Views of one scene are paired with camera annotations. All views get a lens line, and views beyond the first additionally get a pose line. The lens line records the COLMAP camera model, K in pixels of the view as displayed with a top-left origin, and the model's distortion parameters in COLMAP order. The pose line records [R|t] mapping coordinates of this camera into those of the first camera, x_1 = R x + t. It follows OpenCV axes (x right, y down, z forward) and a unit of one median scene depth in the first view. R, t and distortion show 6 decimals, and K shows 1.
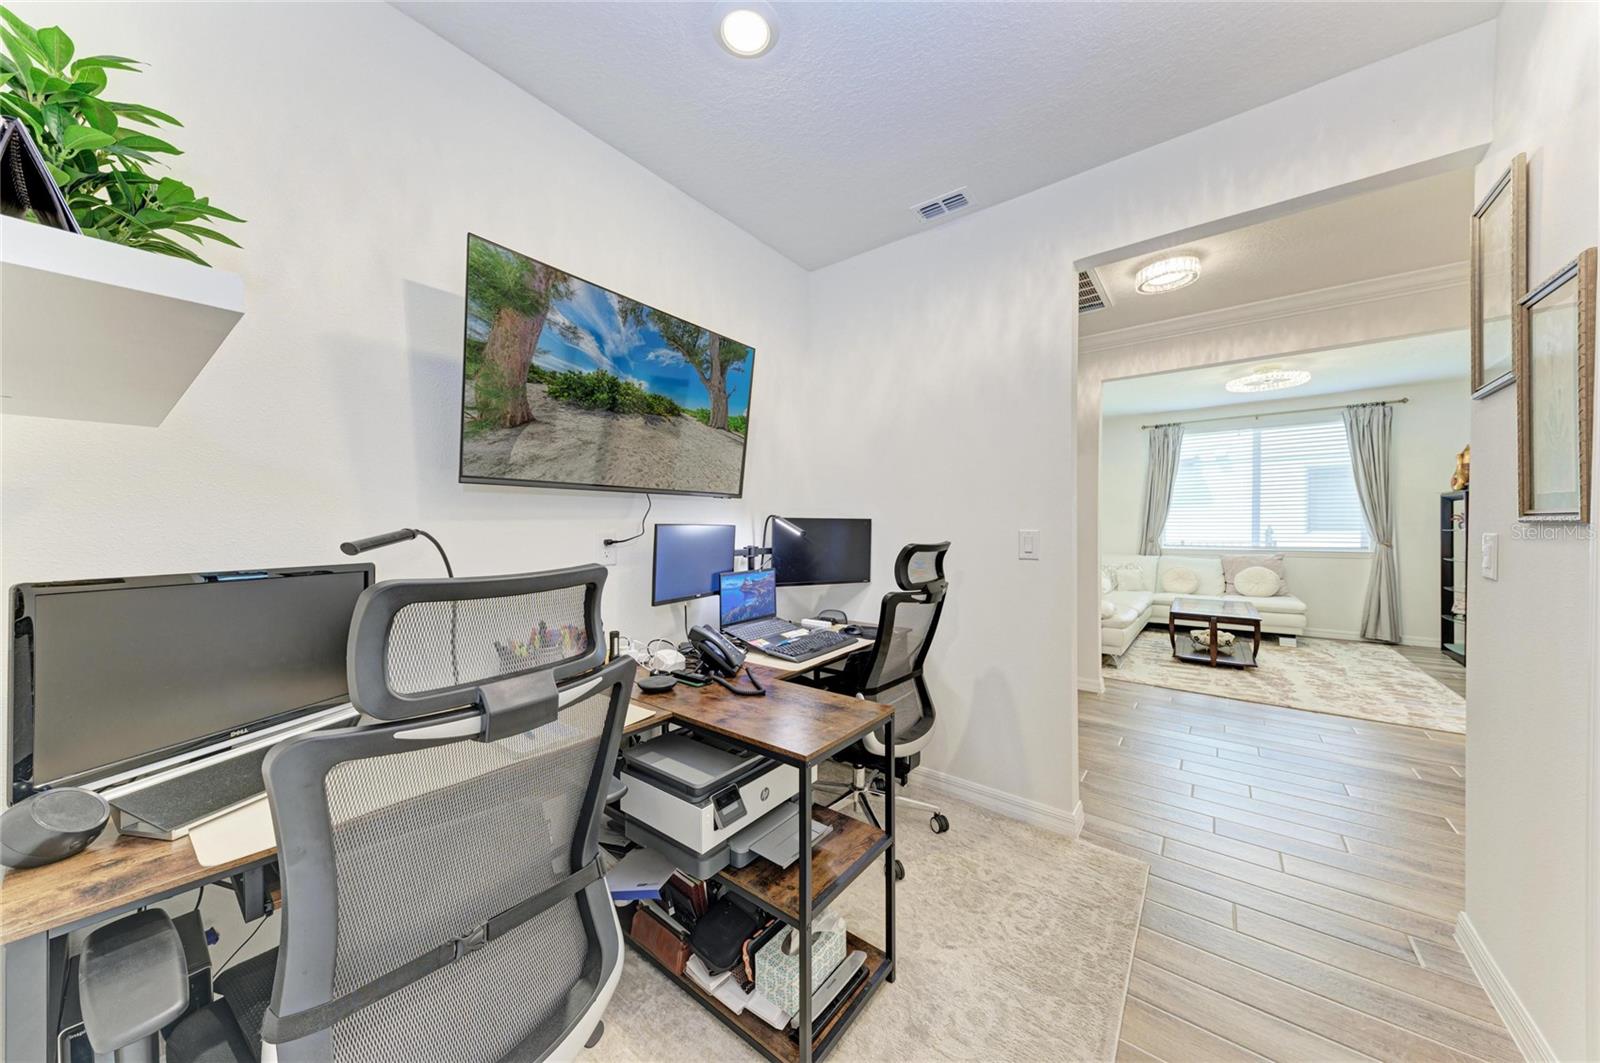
lens RADIAL K [[533.6, 0, 790.4], [0, 533.6, 530.4], [0, 0, 1]] dist [0.015787, -0.002610]
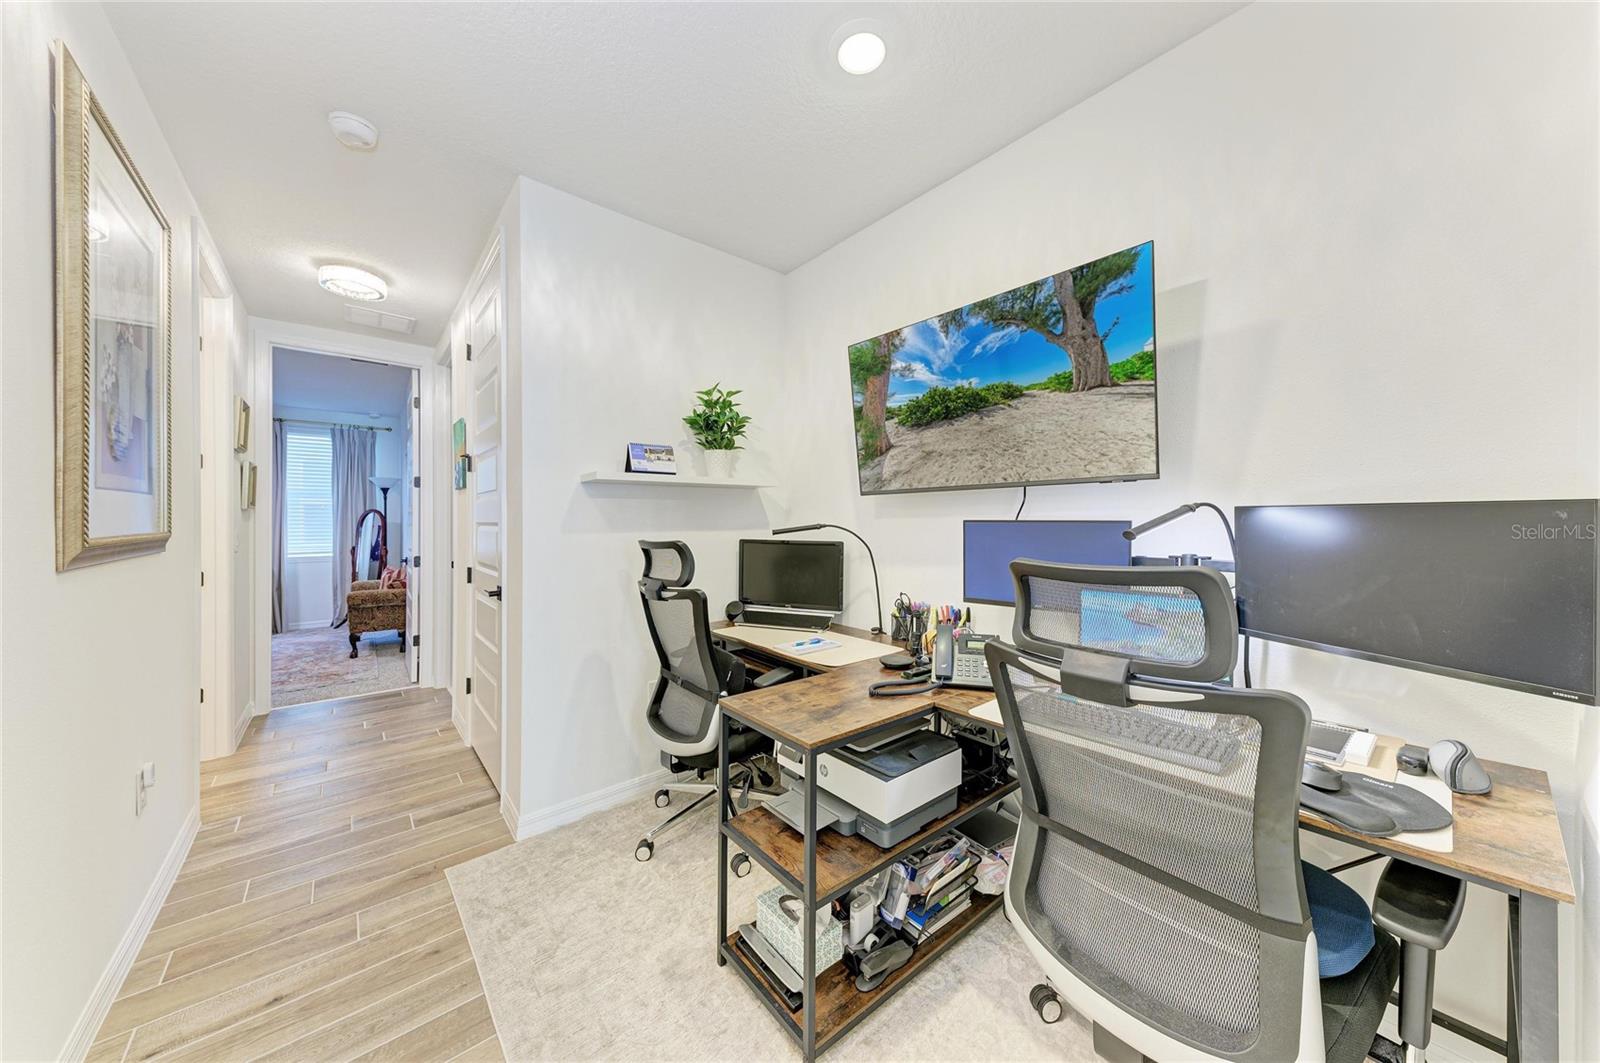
lens RADIAL K [[533.6, 0, 790.9], [0, 533.6, 524.4], [0, 0, 1]] dist [0.015787, -0.002610]
pose [[-0.215774, -0.000755, -0.976443, 0.841404], [-0.011242, 0.999935, 0.001712, -0.004106], [0.976379, 0.011347, -0.215768, 0.959720]]
